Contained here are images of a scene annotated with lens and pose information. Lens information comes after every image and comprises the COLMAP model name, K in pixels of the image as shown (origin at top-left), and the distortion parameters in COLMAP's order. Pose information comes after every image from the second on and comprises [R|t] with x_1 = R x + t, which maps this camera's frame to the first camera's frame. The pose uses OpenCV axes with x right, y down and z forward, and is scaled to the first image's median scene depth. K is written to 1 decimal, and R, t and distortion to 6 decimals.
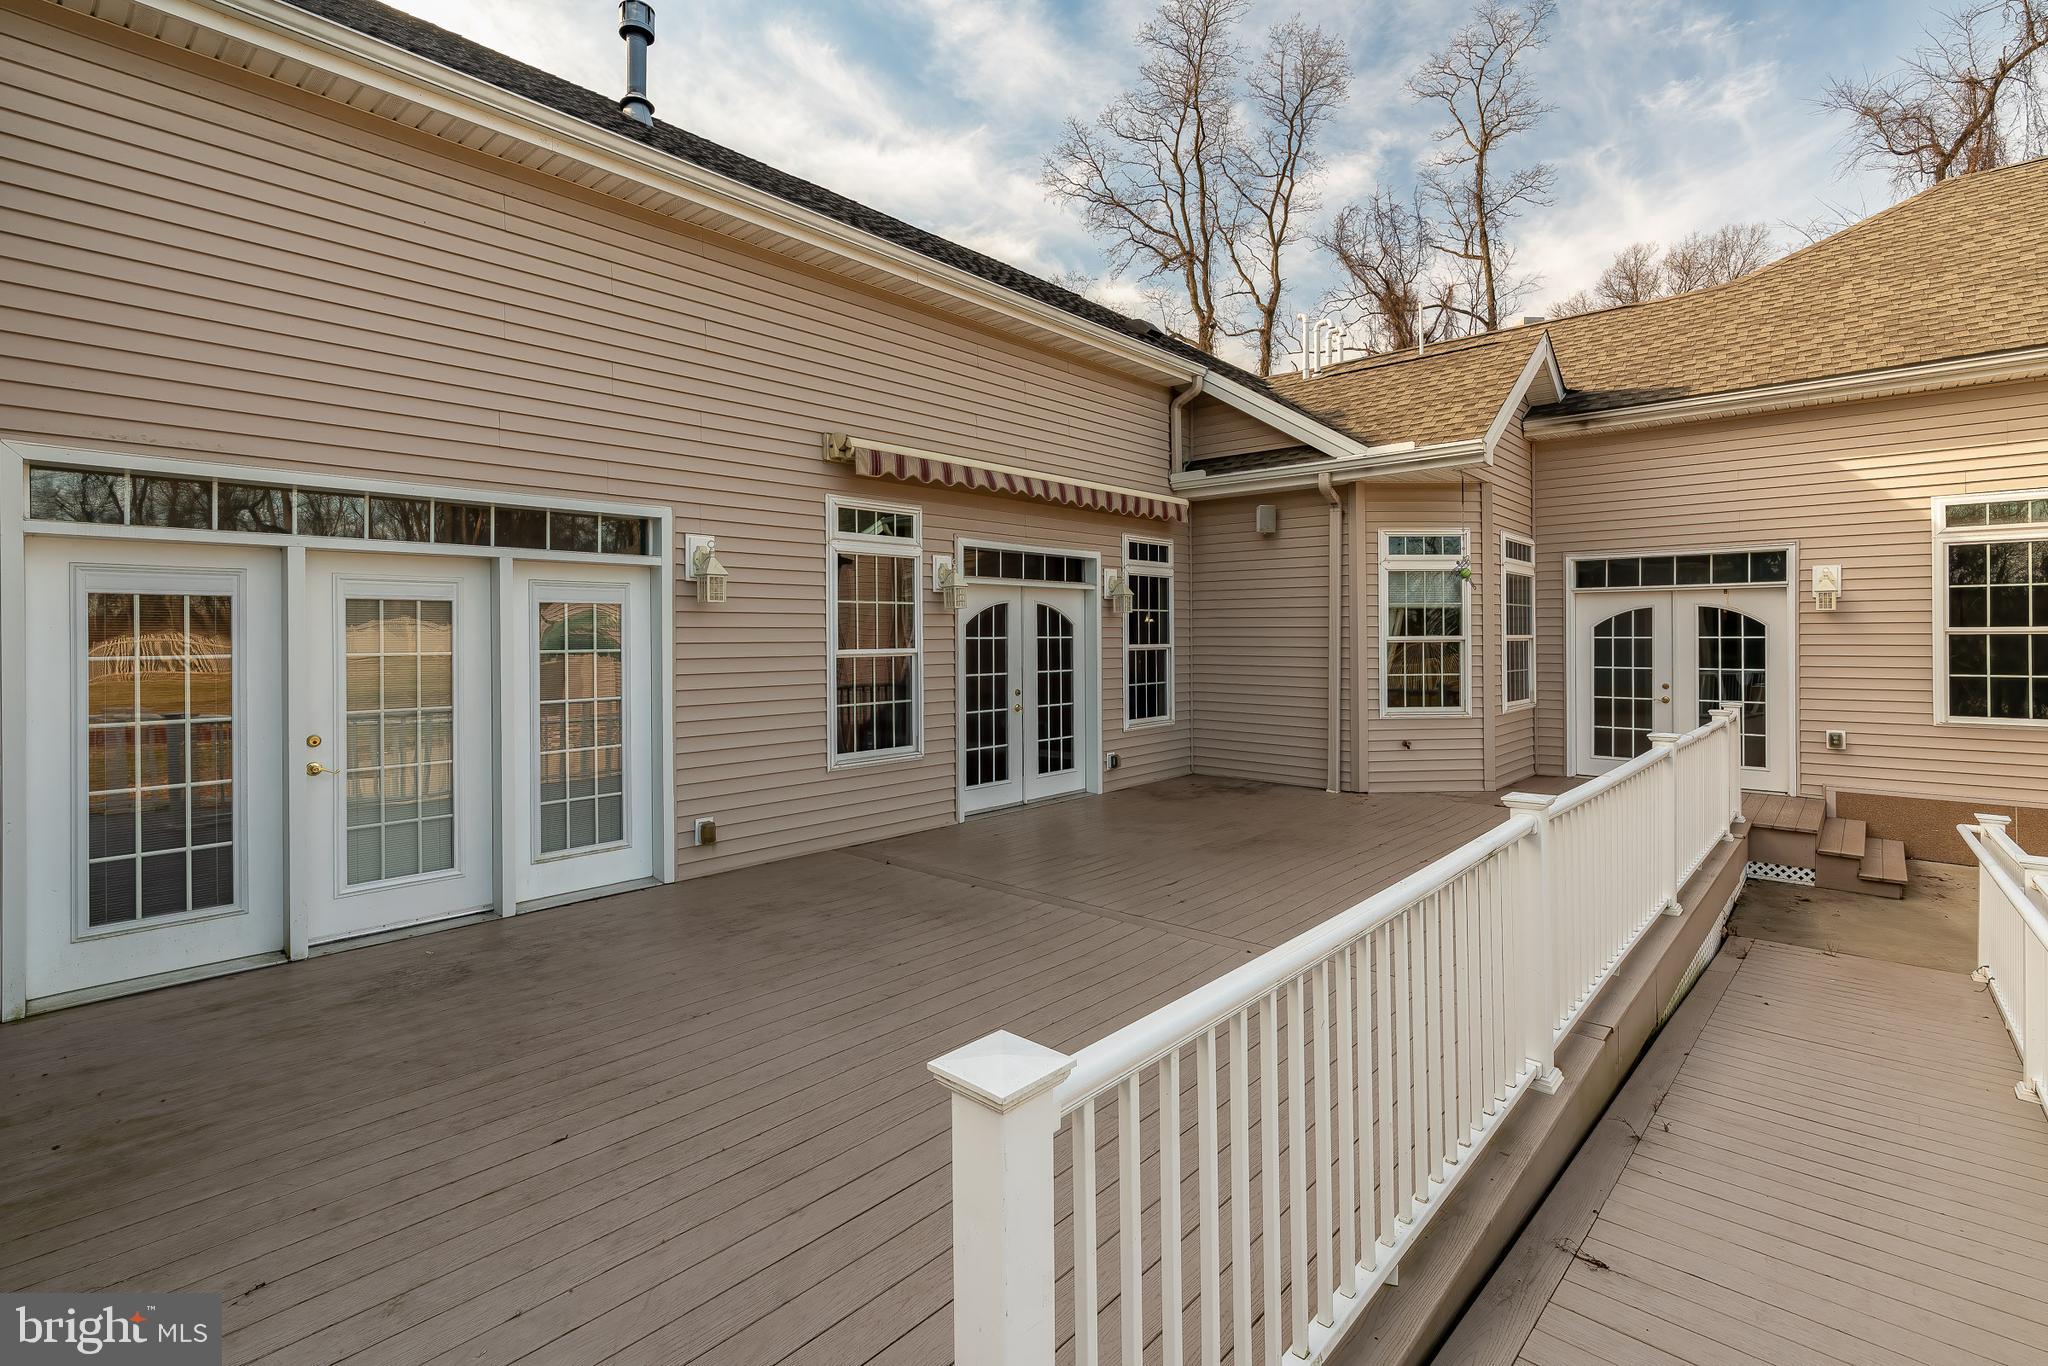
lens RADIAL K [[939.6, 0, 1015.4], [0, 939.6, 624.0], [0, 0, 1]] dist [-0.005158, 0.002220]
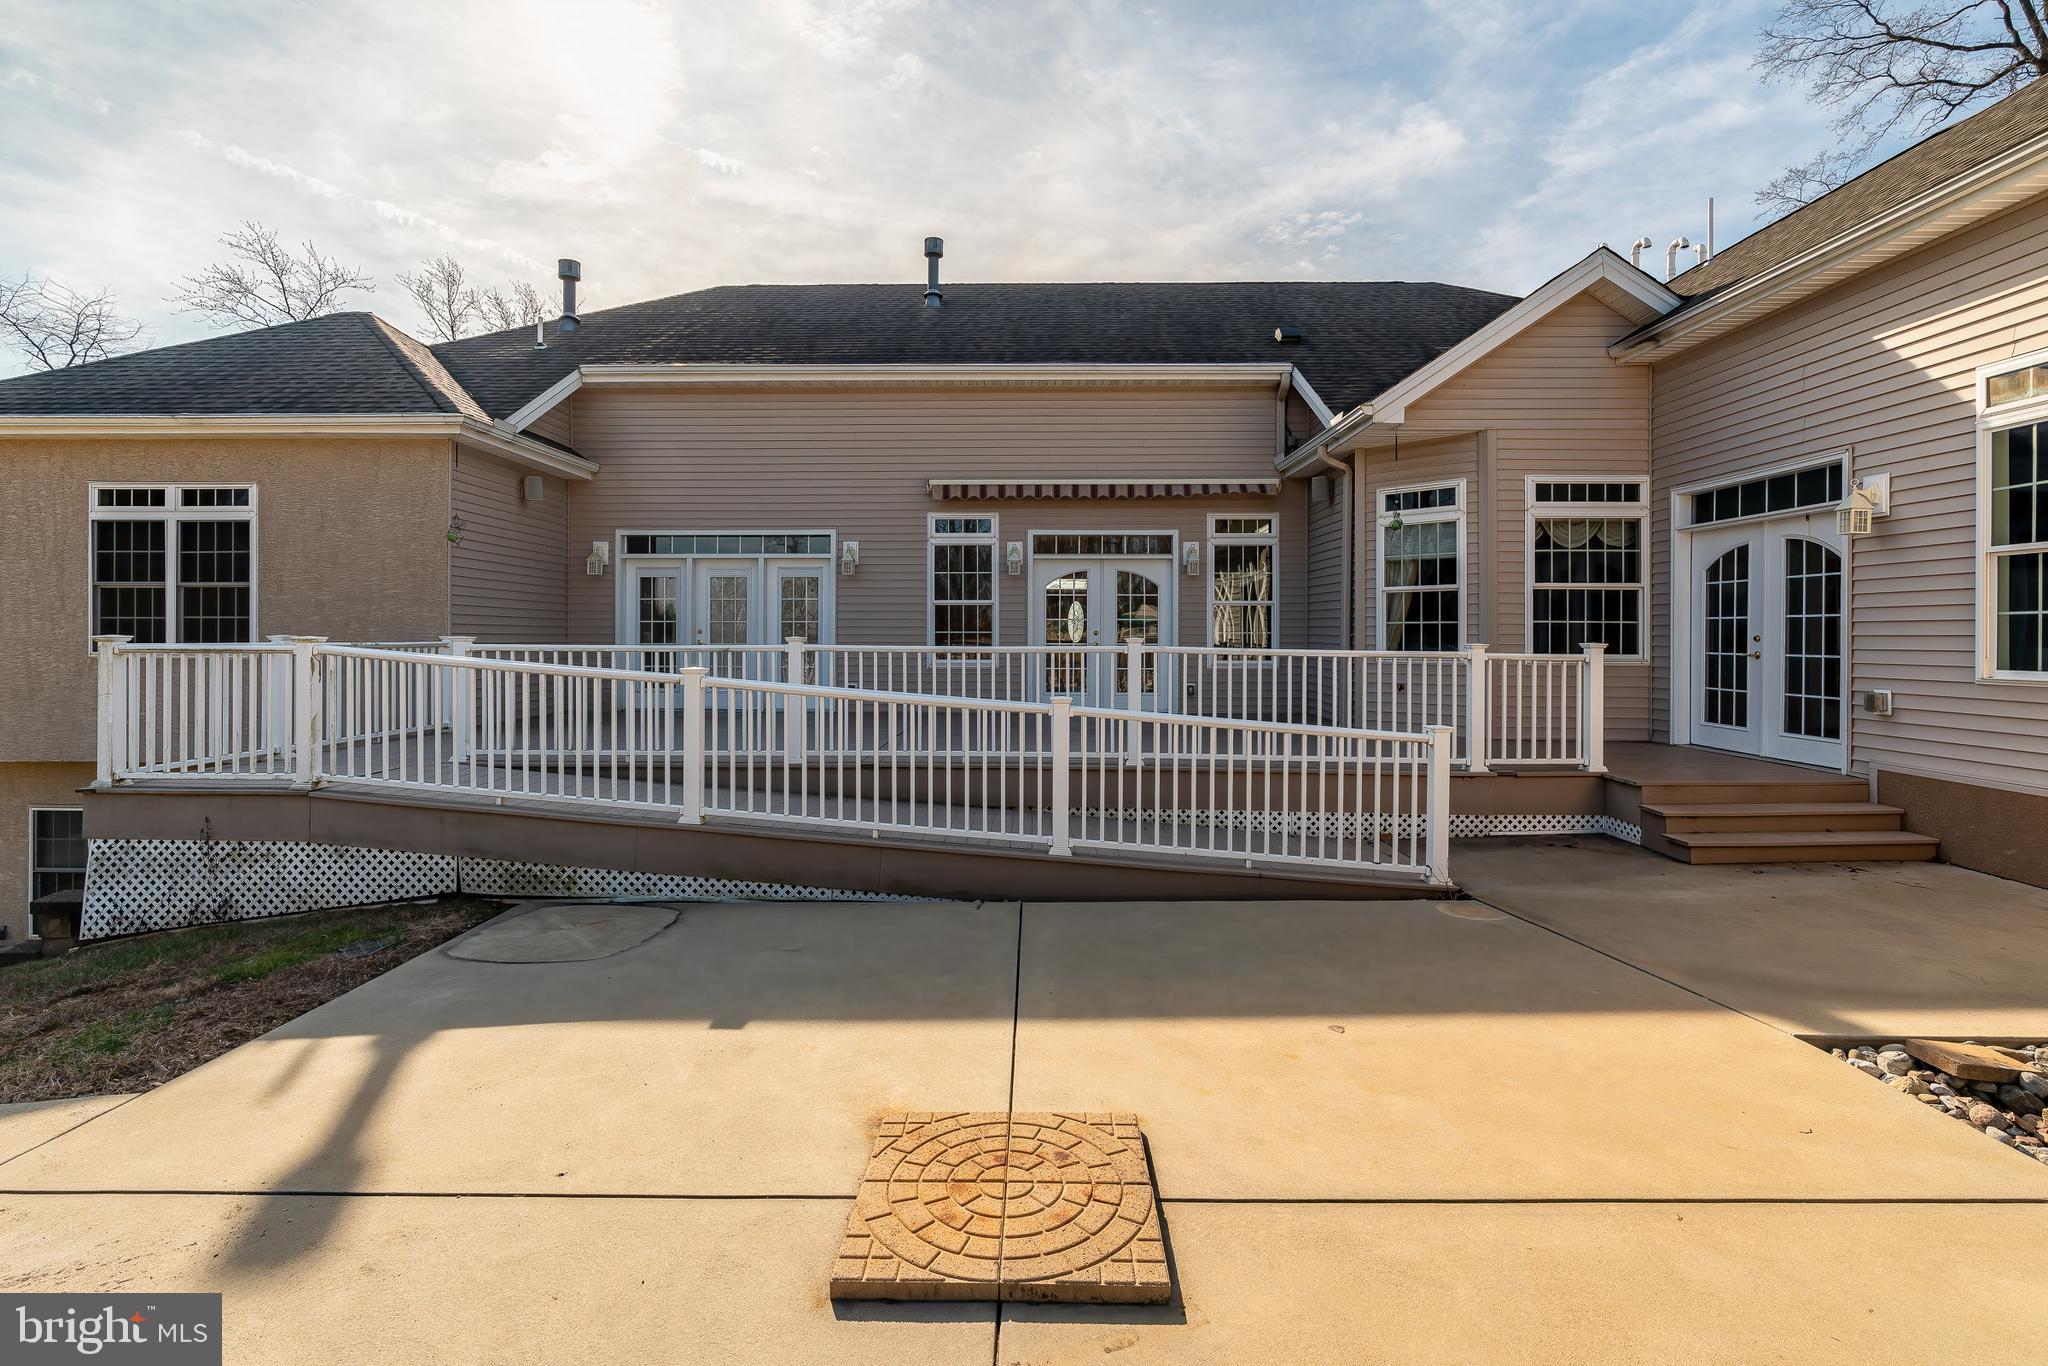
lens RADIAL K [[939.6, 0, 1032.1], [0, 939.6, 625.8], [0, 0, 1]] dist [-0.005158, 0.002220]
pose [[0.667405, -0.001427, -0.744694, 0.968468], [0.004651, 0.999987, 0.002252, 0.055800], [0.744680, -0.004967, 0.667403, -0.031062]]
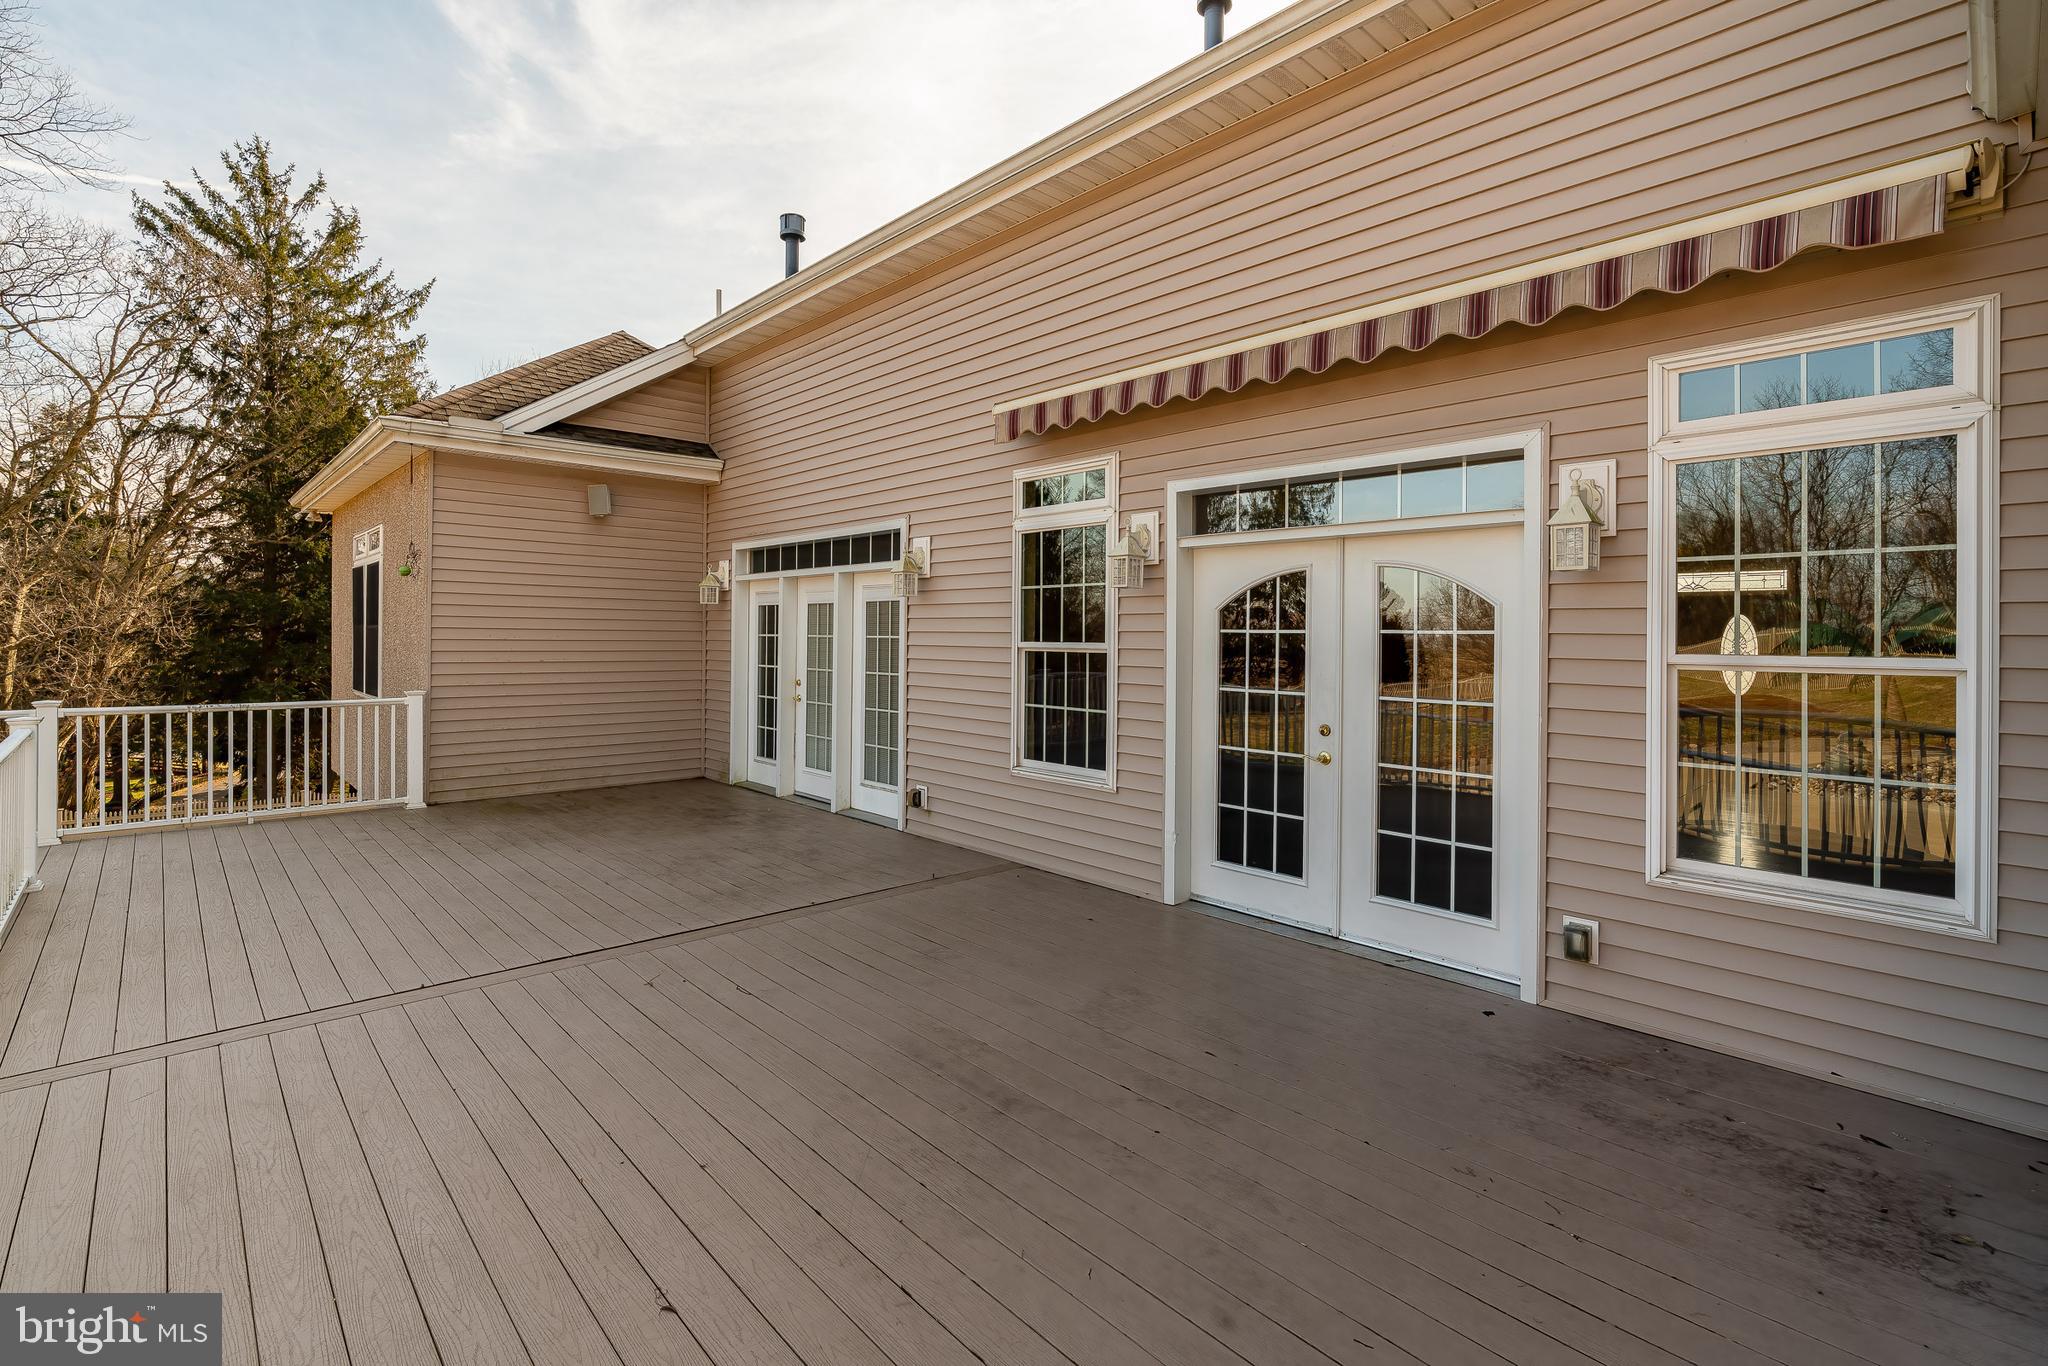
lens RADIAL K [[939.6, 0, 1030.2], [0, 939.6, 623.4], [0, 0, 1]] dist [-0.005158, 0.002220]
pose [[-0.068581, -0.006761, -0.997623, 0.544193], [0.005135, 0.999961, -0.007130, 0.012878], [0.997632, -0.005612, -0.068543, 0.832313]]
